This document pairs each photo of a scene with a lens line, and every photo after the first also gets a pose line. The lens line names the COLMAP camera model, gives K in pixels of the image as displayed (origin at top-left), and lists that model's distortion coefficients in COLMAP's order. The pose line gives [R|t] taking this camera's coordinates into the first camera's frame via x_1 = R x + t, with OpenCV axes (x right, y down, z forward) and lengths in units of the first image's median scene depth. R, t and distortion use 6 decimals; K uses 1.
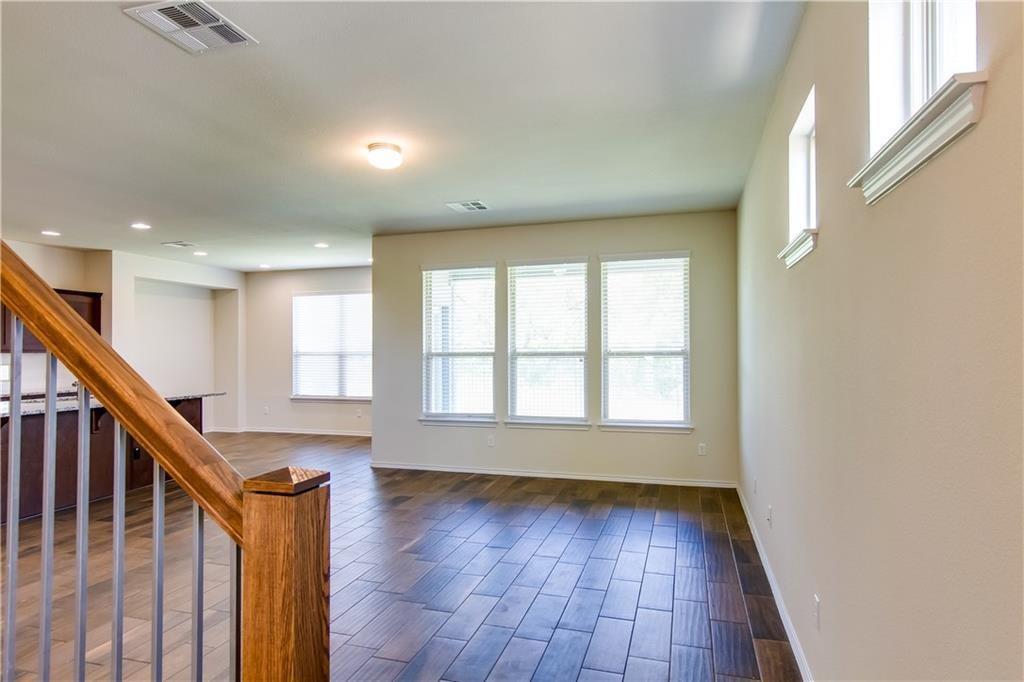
lens RADIAL K [[567.9, 0, 507.5], [0, 567.9, 343.2], [0, 0, 1]] dist [0.000569, 0.000274]
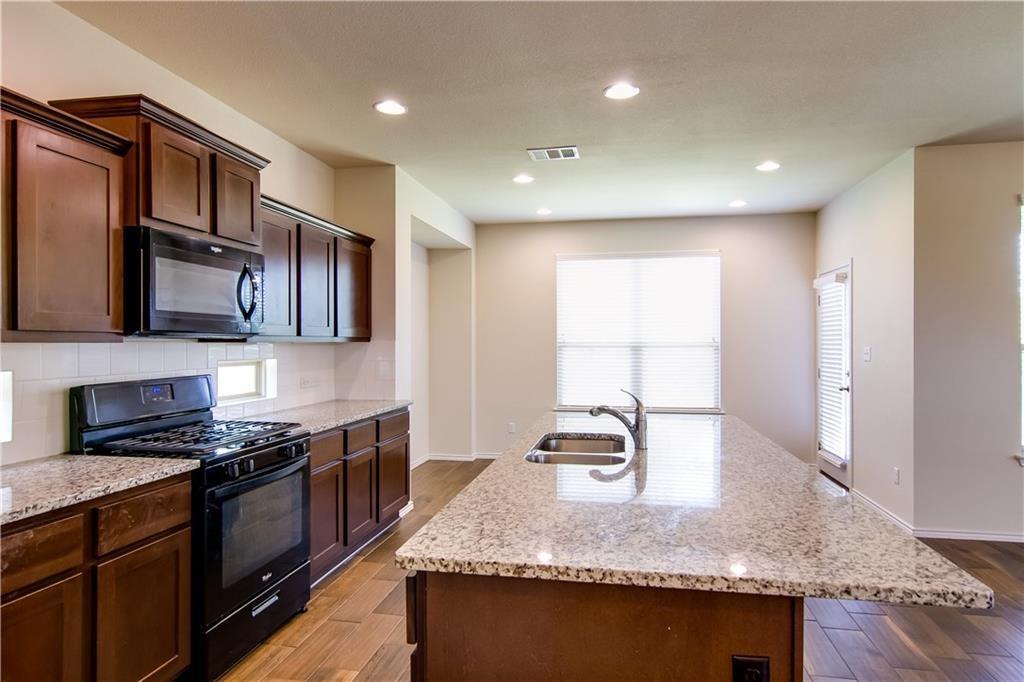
lens RADIAL K [[577.6, 0, 507.1], [0, 577.6, 343.1], [0, 0, 1]] dist [0.000816, 0.001105]
pose [[0.993599, 0.001357, 0.112958, -0.515970], [-0.003381, 0.999837, 0.017733, 0.004263], [-0.112915, -0.018001, 0.993442, 0.324352]]
